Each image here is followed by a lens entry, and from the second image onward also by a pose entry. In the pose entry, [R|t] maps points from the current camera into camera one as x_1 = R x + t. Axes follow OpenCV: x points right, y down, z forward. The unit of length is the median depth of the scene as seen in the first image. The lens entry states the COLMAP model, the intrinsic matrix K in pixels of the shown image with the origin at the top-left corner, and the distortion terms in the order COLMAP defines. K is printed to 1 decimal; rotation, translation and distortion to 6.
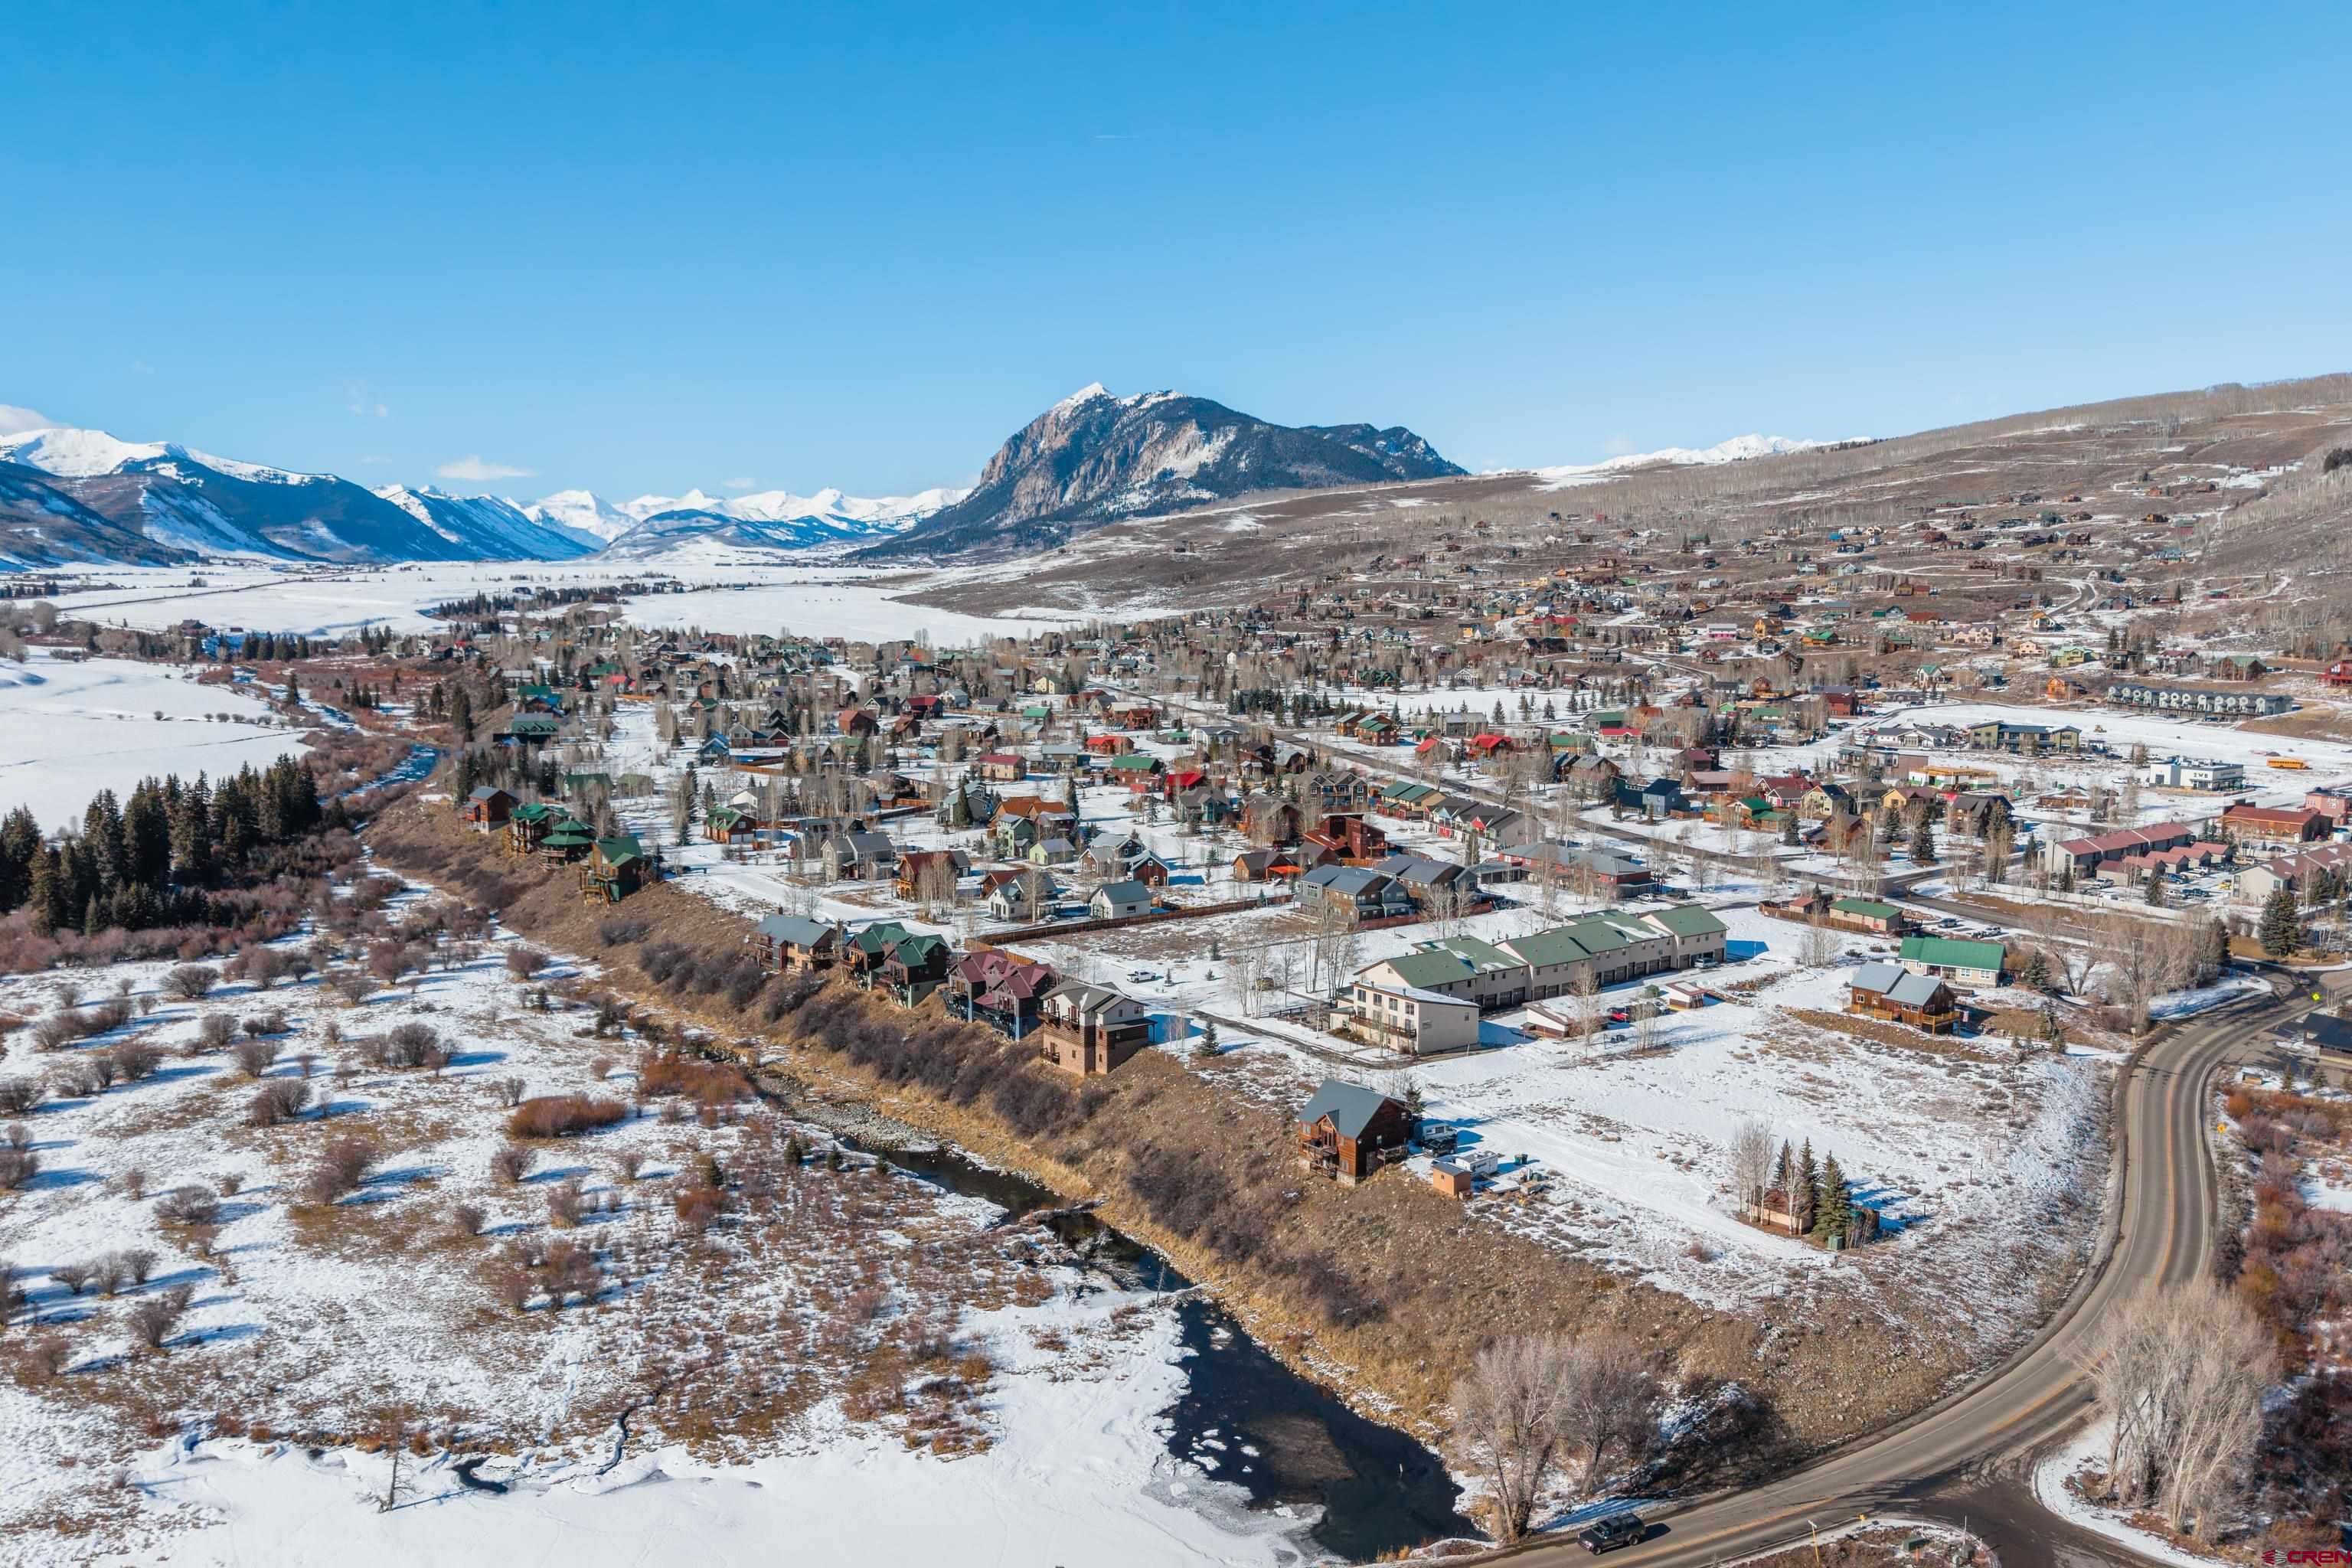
lens RADIAL K [[1831.3, 0, 1176.0], [0, 1831.3, 784.0], [0, 0, 1]] dist [0.073227, -0.115675]
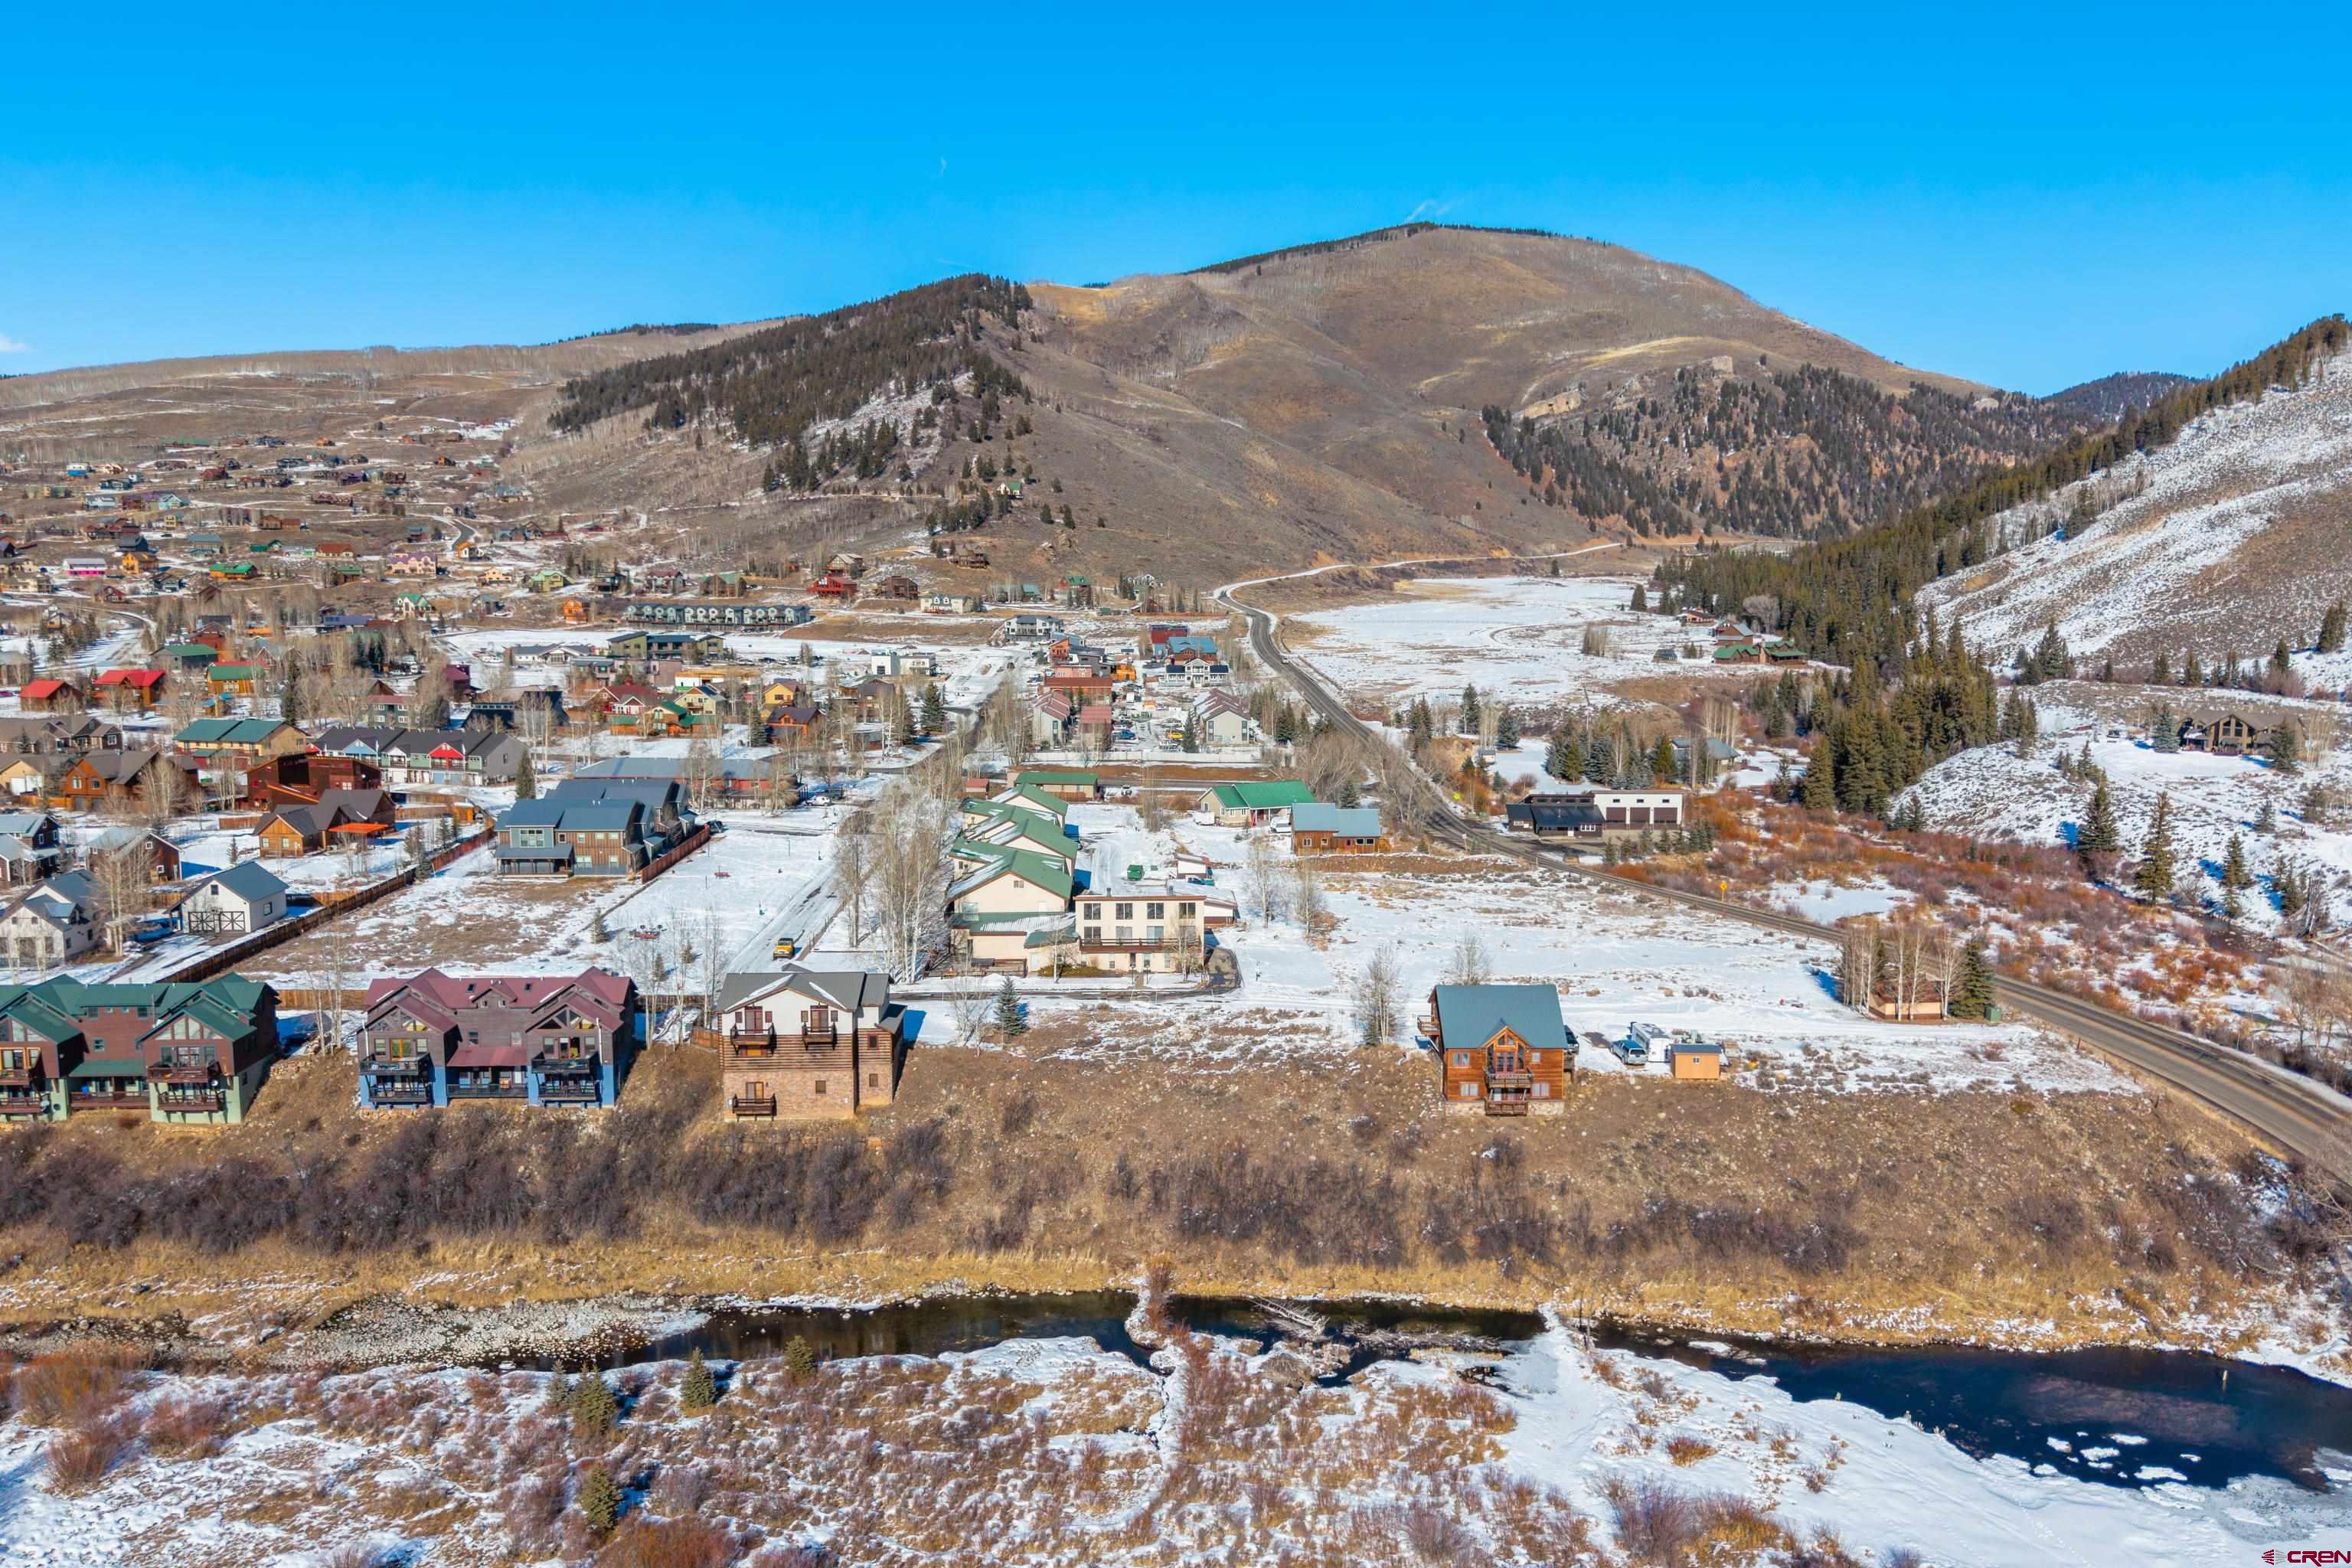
lens RADIAL K [[1837.7, 0, 1176.0], [0, 1837.7, 784.0], [0, 0, 1]] dist [0.029786, 0.001587]
pose [[0.578723, -0.103089, 0.808982, -0.168052], [0.089649, 0.994008, 0.062534, 0.008904], [-0.810582, 0.036335, 0.584498, 0.205231]]
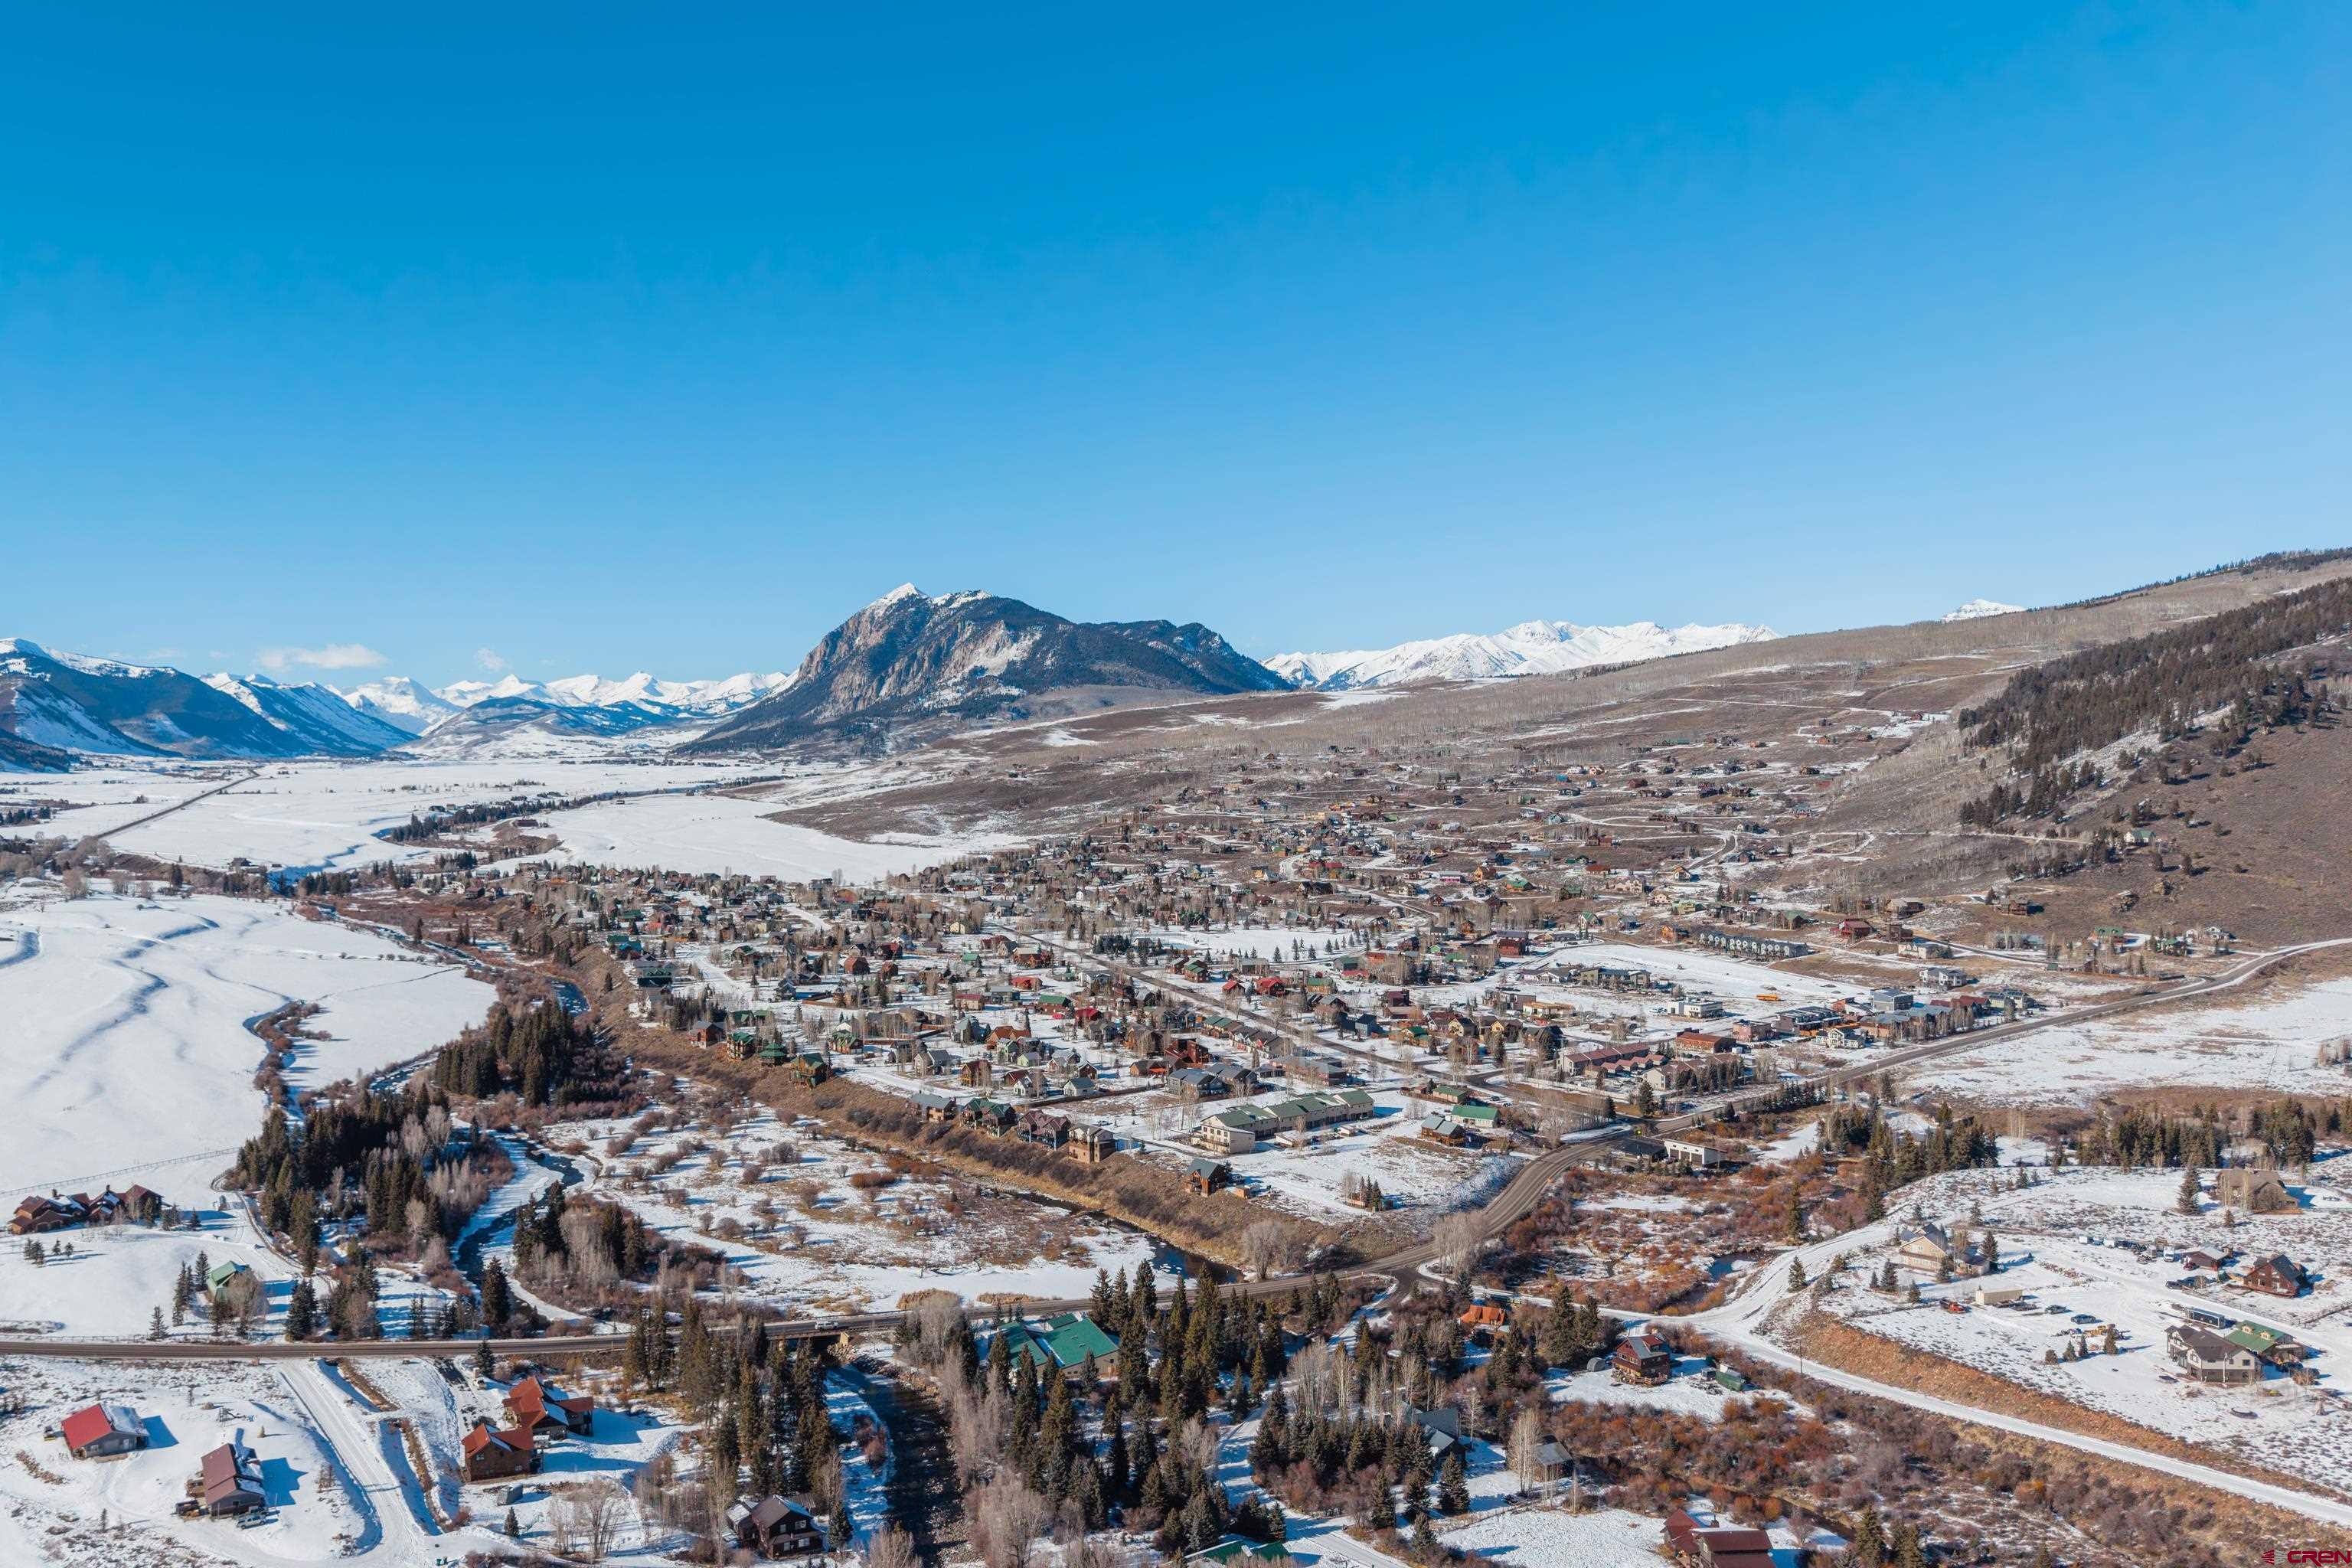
lens RADIAL K [[1796.1, 0, 952.3], [0, 1796.1, 782.9], [0, 0, 1]] dist [0.107202, -0.237270]
pose [[0.999871, -0.005291, -0.015180, -0.069825], [0.003777, 0.995169, -0.098107, -0.037953], [0.015626, 0.098037, 0.995060, -0.509582]]
